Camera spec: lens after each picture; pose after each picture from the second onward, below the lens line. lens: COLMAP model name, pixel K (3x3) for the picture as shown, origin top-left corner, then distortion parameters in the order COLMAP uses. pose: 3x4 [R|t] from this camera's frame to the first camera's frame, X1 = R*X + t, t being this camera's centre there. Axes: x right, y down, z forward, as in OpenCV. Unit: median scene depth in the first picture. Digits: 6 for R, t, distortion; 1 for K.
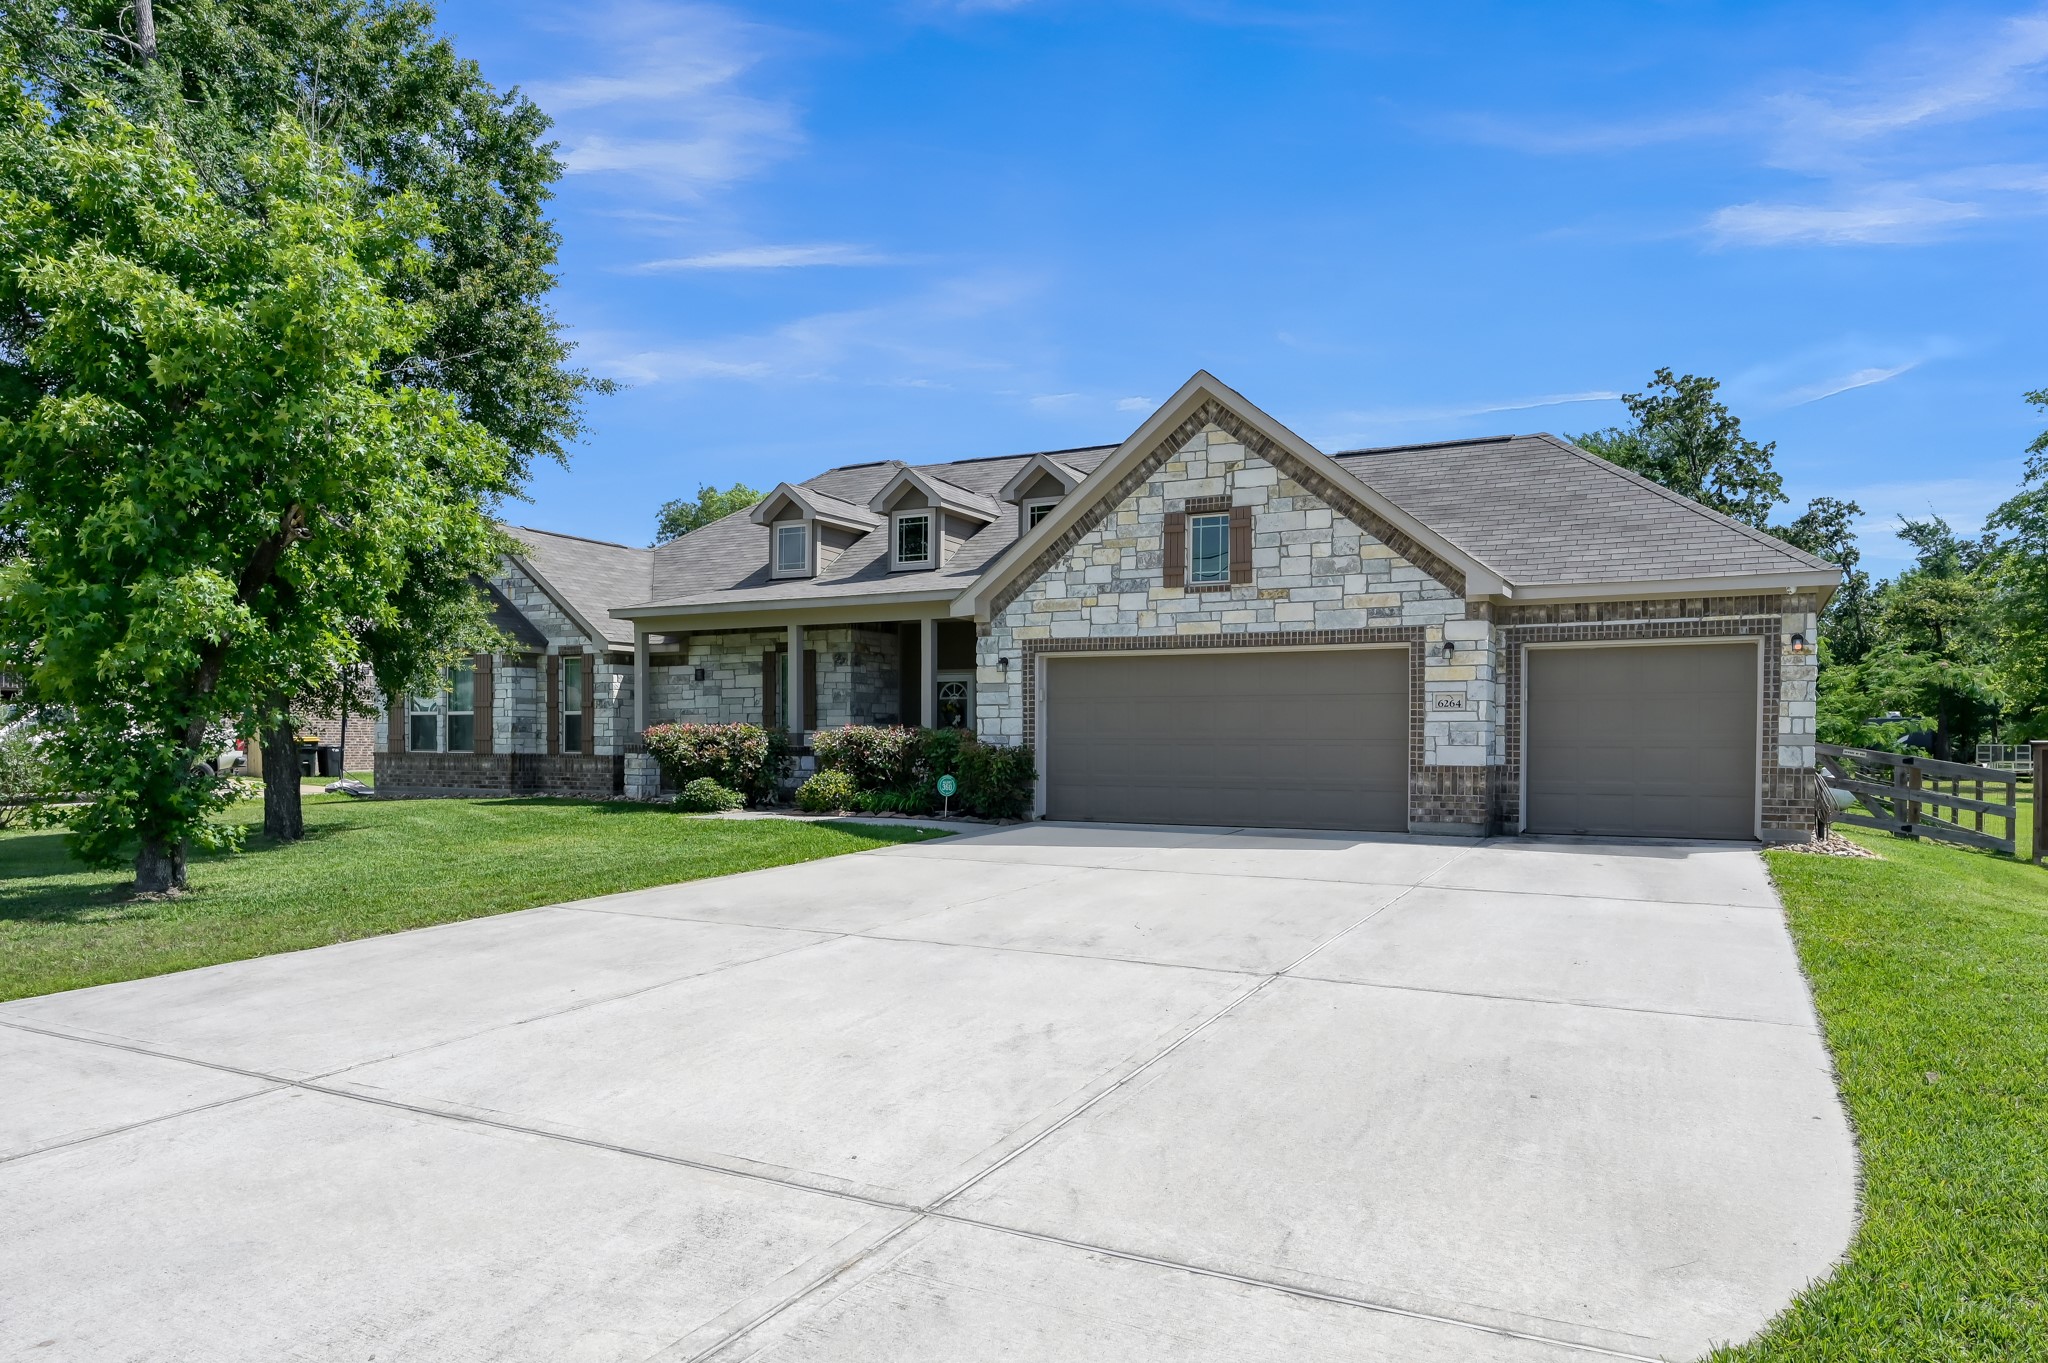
lens RADIAL K [[1208.9, 0, 1025.5], [0, 1208.9, 735.1], [0, 0, 1]] dist [0.001412, -0.000022]
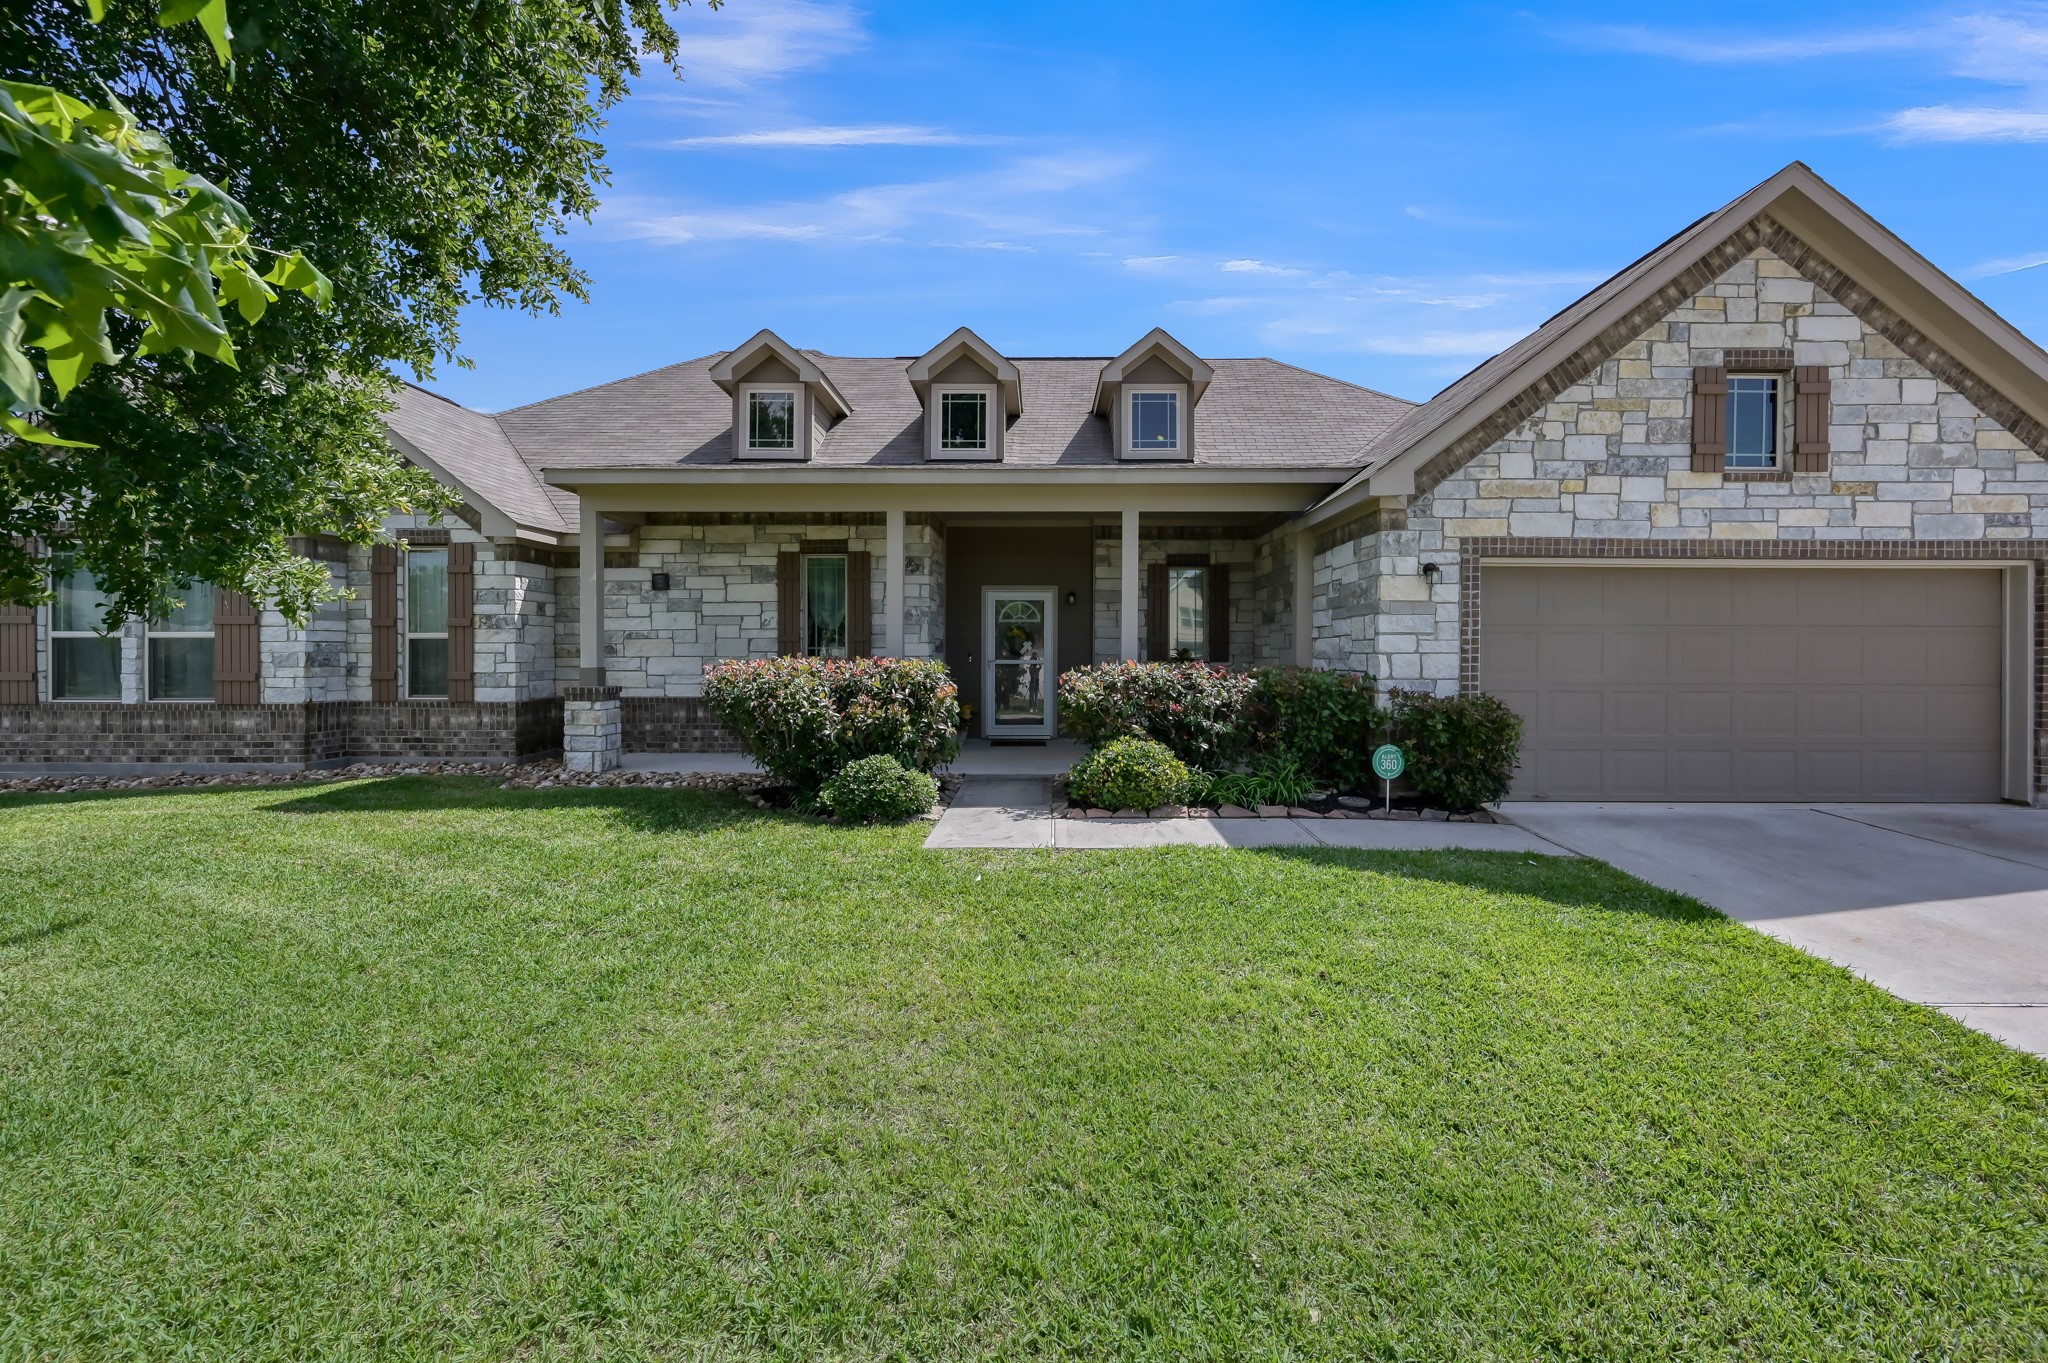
lens RADIAL K [[842.8, 0, 1045.7], [0, 842.8, 646.2], [0, 0, 1]] dist [-0.001158, 0.000055]
pose [[0.894698, 0.001114, 0.446671, -0.432725], [-0.000112, 0.999997, -0.002272, -0.018191], [-0.446672, 0.001983, 0.894695, 0.708974]]
